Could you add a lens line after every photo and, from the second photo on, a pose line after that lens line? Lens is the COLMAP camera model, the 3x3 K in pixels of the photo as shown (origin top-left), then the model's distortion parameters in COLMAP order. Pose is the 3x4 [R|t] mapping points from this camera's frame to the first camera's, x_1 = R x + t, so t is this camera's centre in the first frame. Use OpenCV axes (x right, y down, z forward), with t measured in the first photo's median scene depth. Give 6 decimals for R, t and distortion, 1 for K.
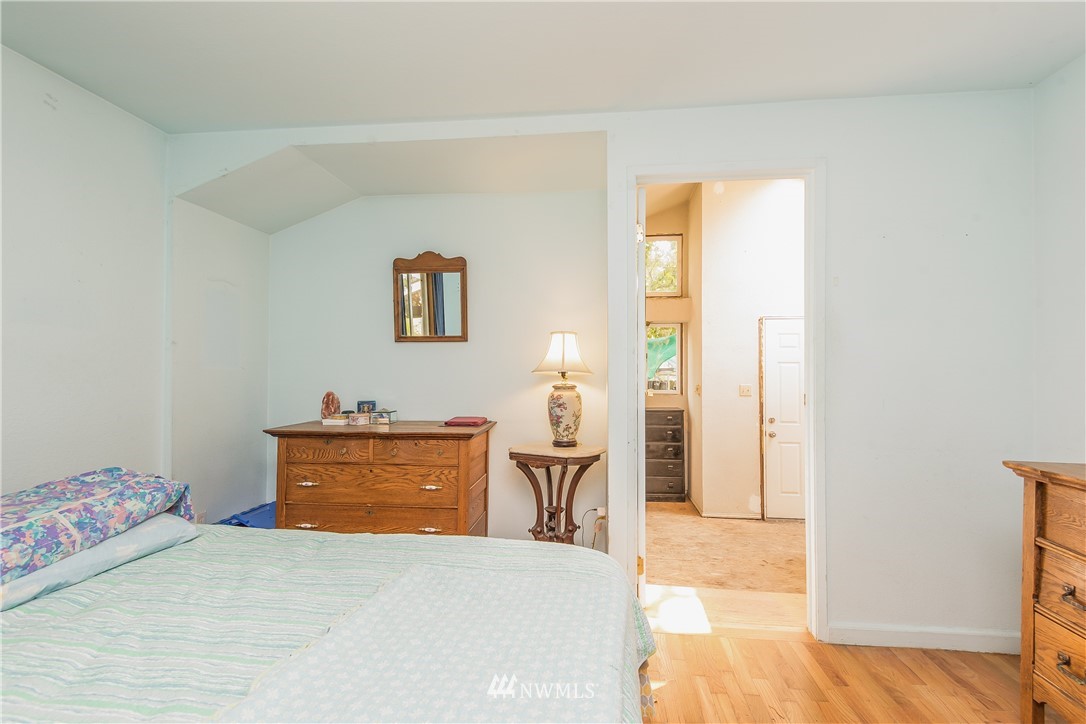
lens RADIAL K [[502.6, 0, 546.1], [0, 502.6, 362.2], [0, 0, 1]] dist [0.004213, 0.000157]
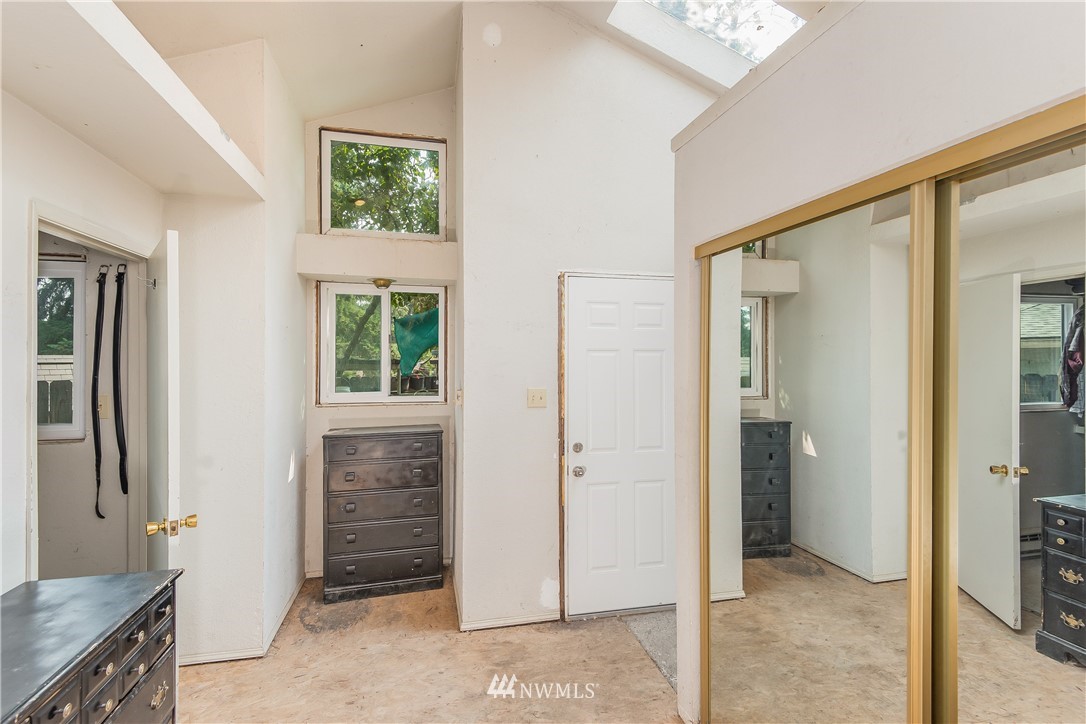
lens RADIAL K [[502.6, 0, 542.3], [0, 502.6, 363.3], [0, 0, 1]] dist [0.004213, 0.000157]
pose [[0.944040, -0.001111, 0.329830, 0.213316], [-0.003315, 0.999912, 0.012855, 0.008844], [-0.329815, -0.013229, 0.943953, 0.454518]]
